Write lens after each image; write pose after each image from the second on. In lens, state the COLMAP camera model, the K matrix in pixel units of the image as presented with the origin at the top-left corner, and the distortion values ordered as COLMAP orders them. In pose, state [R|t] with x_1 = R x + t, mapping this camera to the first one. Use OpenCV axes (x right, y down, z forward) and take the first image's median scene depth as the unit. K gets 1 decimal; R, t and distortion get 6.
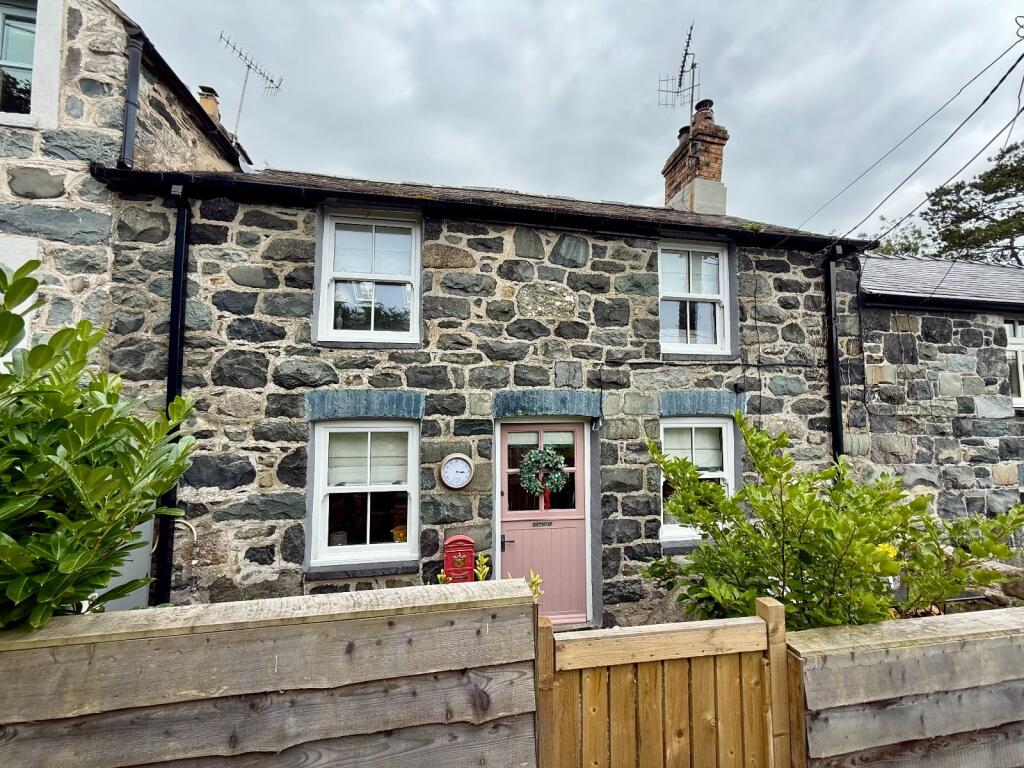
lens RADIAL K [[407.4, 0, 513.0], [0, 407.4, 383.0], [0, 0, 1]] dist [0.000322, 0.000138]
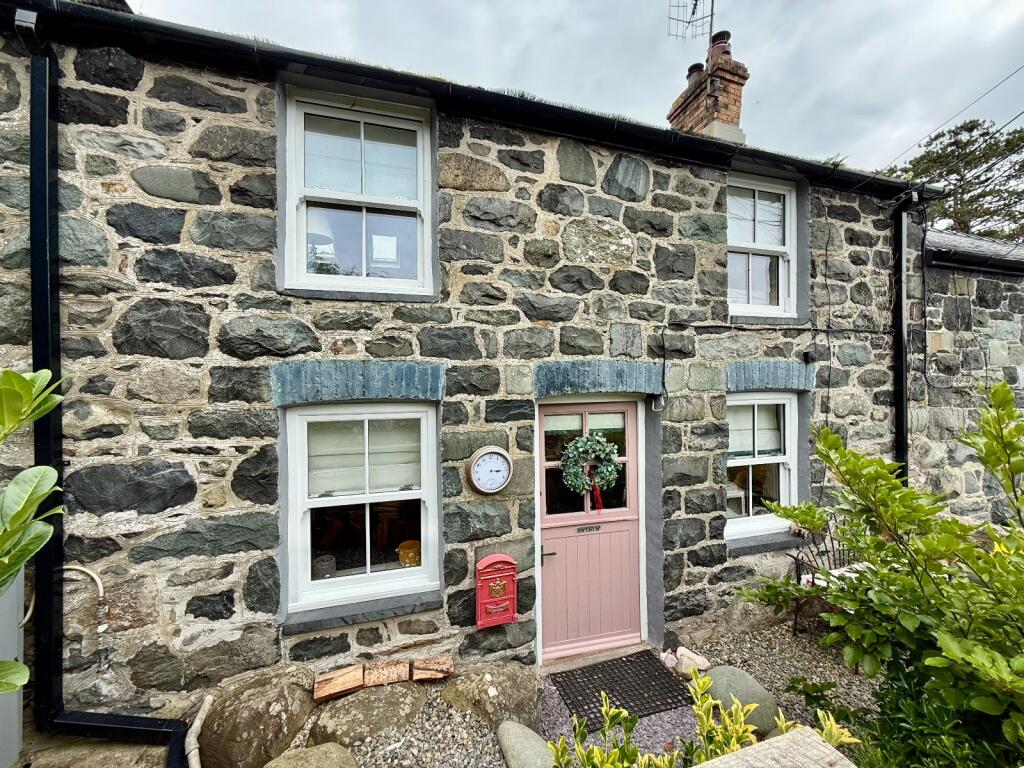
lens RADIAL K [[407.4, 0, 511.5], [0, 407.4, 383.6], [0, 0, 1]] dist [0.000322, 0.000138]
pose [[0.992252, -0.010988, 0.123754, -0.180190], [0.003159, 0.997991, 0.063281, 0.012065], [-0.124200, -0.062400, 0.990293, 0.256349]]
